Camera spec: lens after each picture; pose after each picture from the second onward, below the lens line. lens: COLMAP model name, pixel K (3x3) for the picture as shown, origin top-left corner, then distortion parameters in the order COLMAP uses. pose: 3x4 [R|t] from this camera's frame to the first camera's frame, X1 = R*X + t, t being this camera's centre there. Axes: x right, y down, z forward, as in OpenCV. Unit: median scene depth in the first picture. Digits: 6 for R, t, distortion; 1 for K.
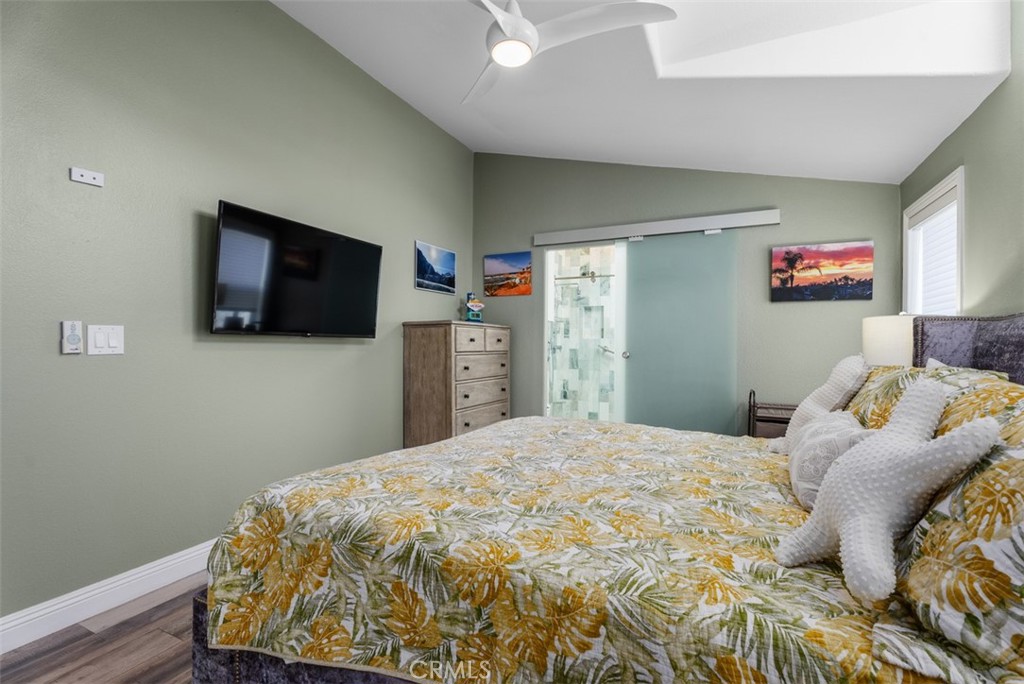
lens RADIAL K [[460.0, 0, 513.0], [0, 460.0, 341.0], [0, 0, 1]] dist [0.001393, -0.001093]
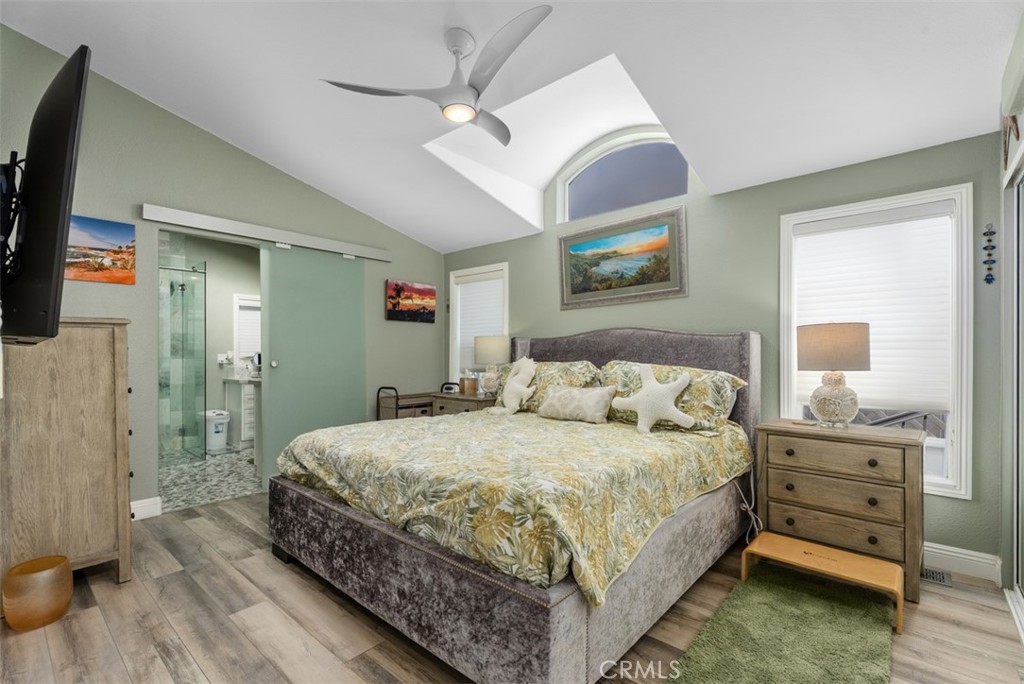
lens RADIAL K [[460.0, 0, 509.7], [0, 460.0, 355.0], [0, 0, 1]] dist [0.001393, -0.001093]
pose [[0.262604, -0.014825, 0.964790, -0.612961], [-0.002072, 0.999871, 0.015927, -0.005254], [-0.964902, -0.006181, 0.262539, 0.299111]]
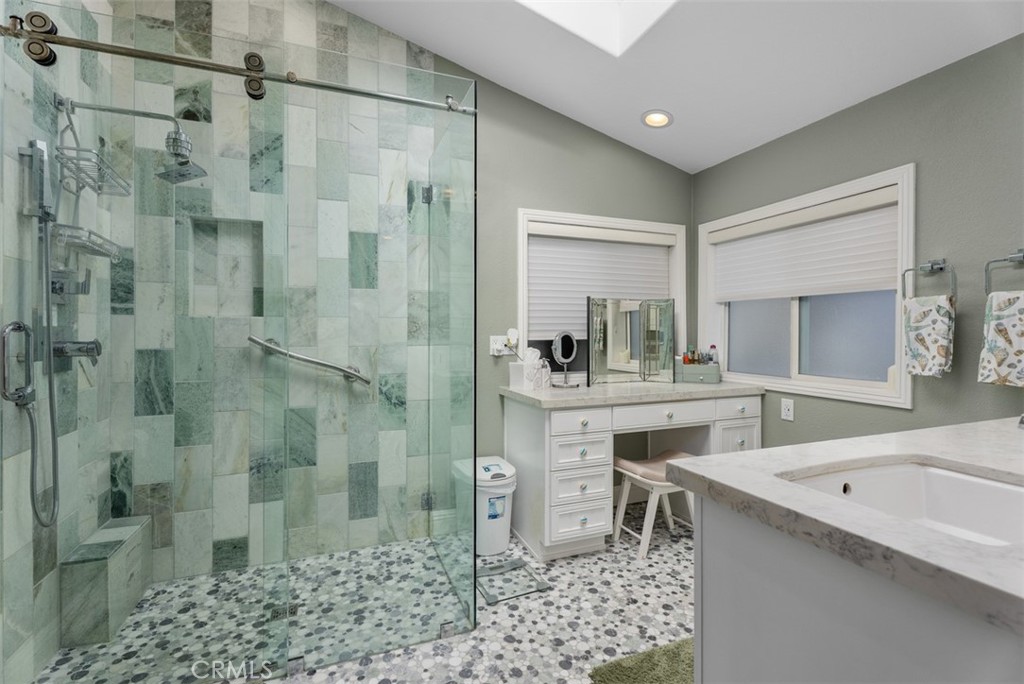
lens RADIAL K [[460.0, 0, 515.5], [0, 460.0, 335.6], [0, 0, 1]] dist [0.001393, -0.001093]
pose [[0.664880, -0.012057, 0.746853, 0.118993], [0.005796, 0.999923, 0.010983, 0.011192], [-0.746928, -0.002974, 0.664898, 1.156559]]
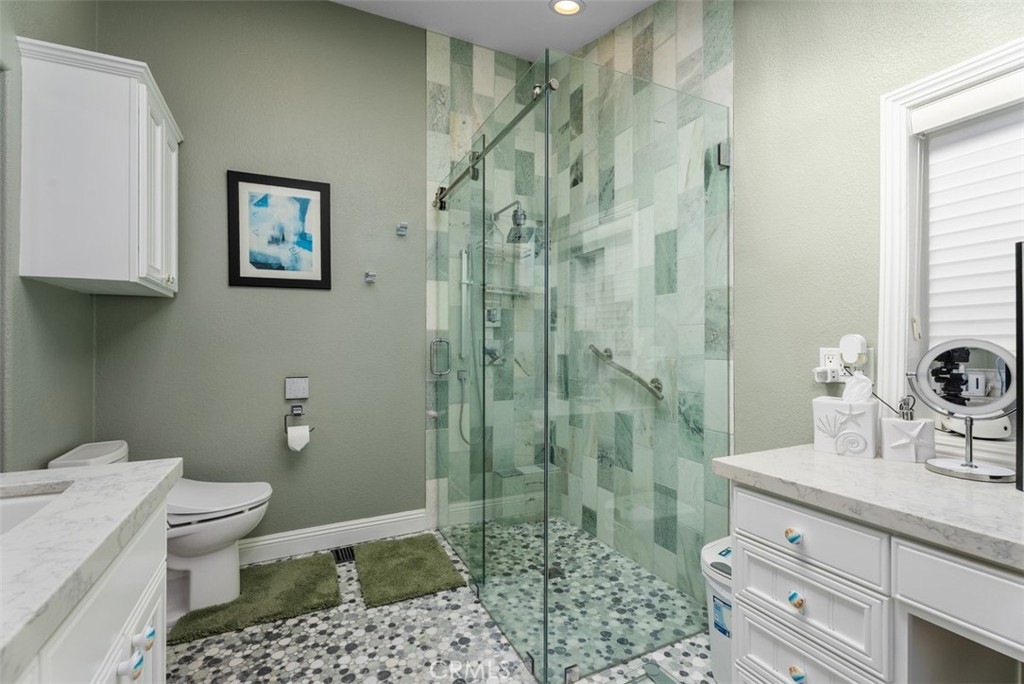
lens RADIAL K [[460.0, 0, 510.5], [0, 460.0, 341.2], [0, 0, 1]] dist [0.001393, -0.001093]
pose [[0.786756, -0.012751, -0.617133, 0.692361], [0.009298, 0.999918, -0.008807, 0.014309], [0.617194, 0.001190, 0.786810, 1.163946]]
